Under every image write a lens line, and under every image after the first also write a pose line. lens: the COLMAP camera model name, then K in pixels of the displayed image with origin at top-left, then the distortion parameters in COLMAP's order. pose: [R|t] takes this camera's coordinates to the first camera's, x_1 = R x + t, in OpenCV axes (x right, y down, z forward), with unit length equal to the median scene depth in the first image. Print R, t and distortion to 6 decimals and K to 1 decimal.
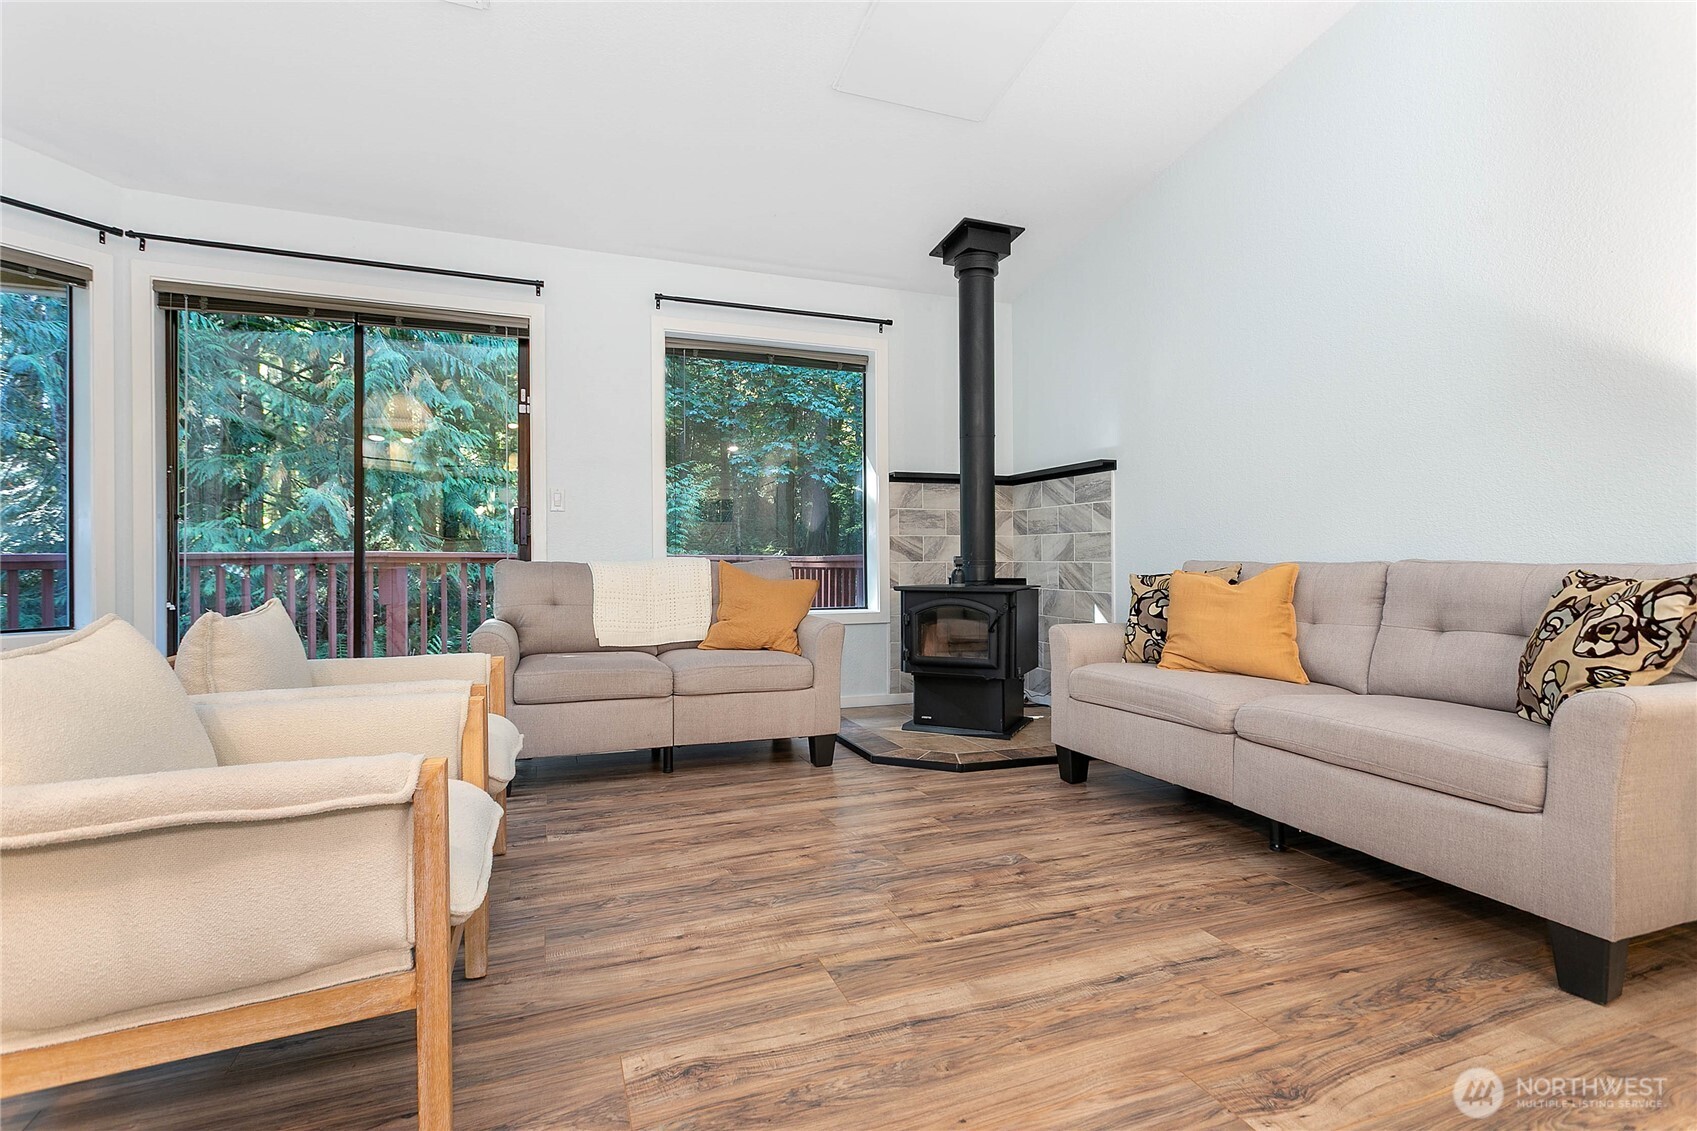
lens RADIAL K [[803.0, 0, 843.5], [0, 803.0, 558.6], [0, 0, 1]] dist [0.002472, 0.000164]
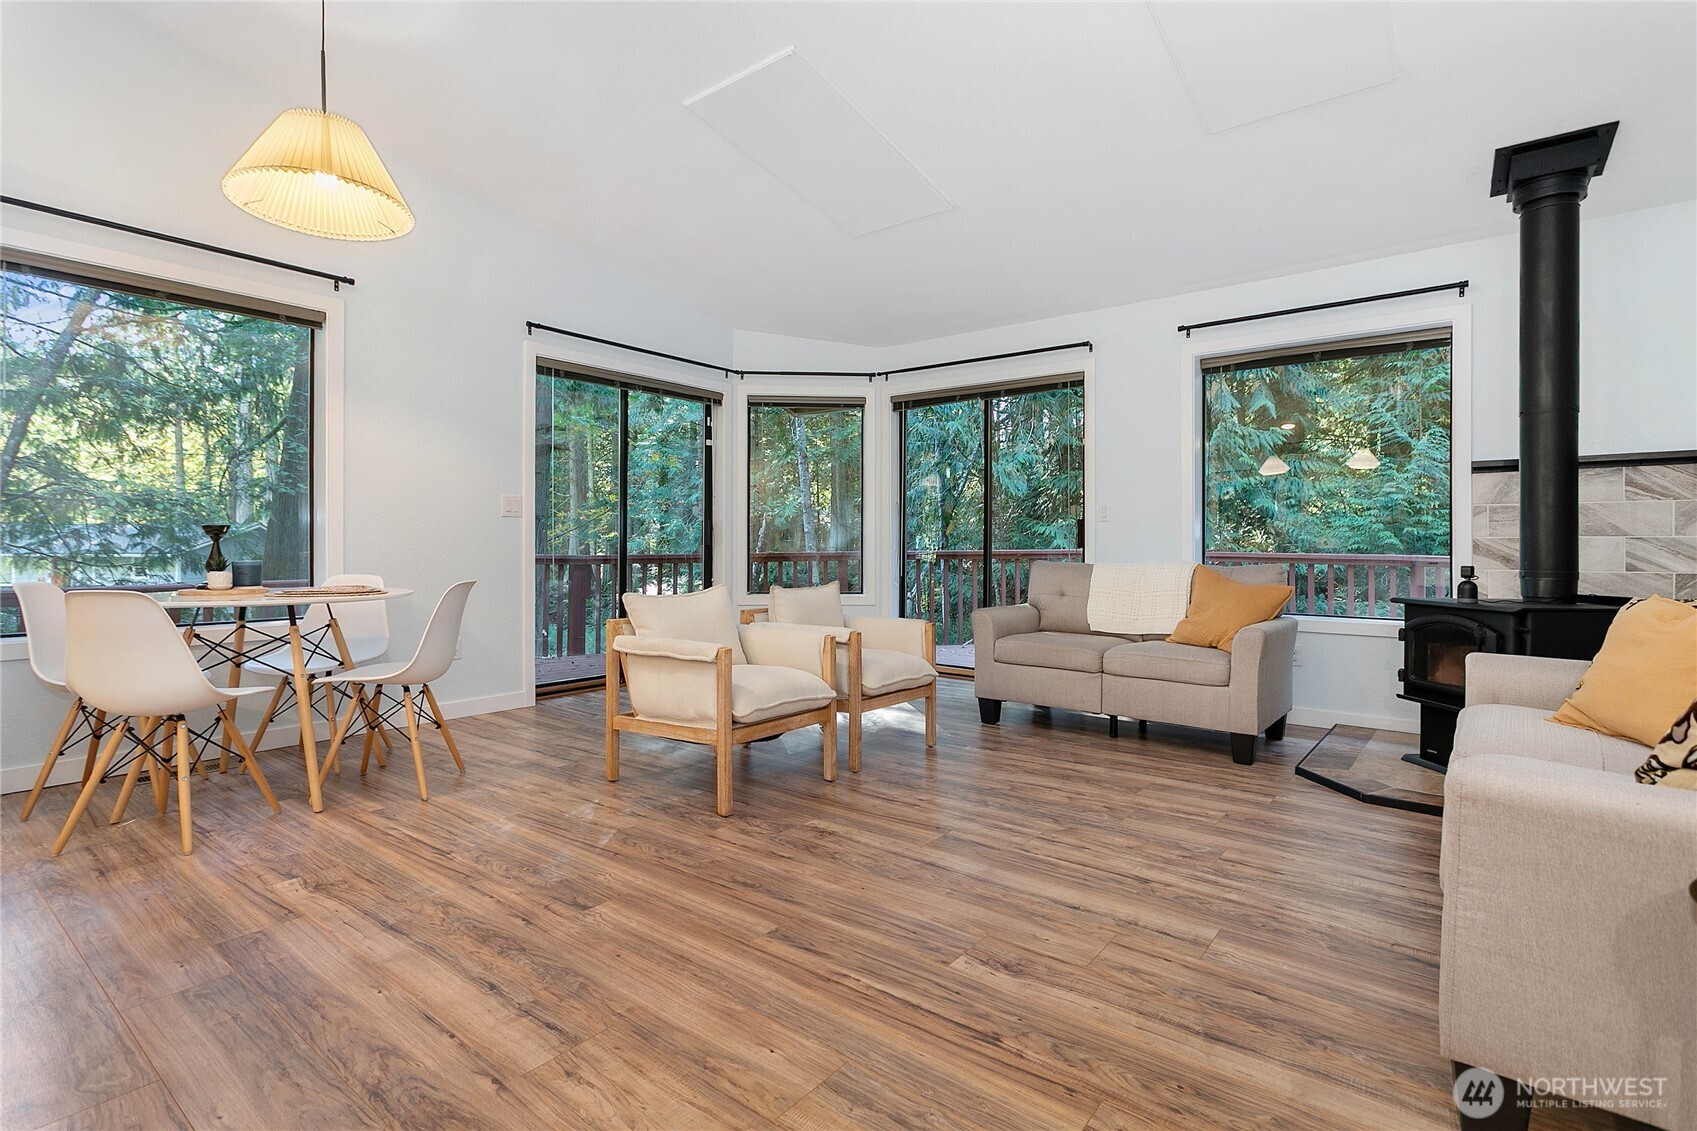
lens RADIAL K [[803.0, 0, 843.5], [0, 803.0, 558.6], [0, 0, 1]] dist [0.002472, 0.000164]
pose [[0.513922, 0.017188, -0.857665, 1.011066], [-0.006430, 0.999848, 0.016185, -0.037988], [0.857813, -0.002803, 0.513955, 0.029177]]
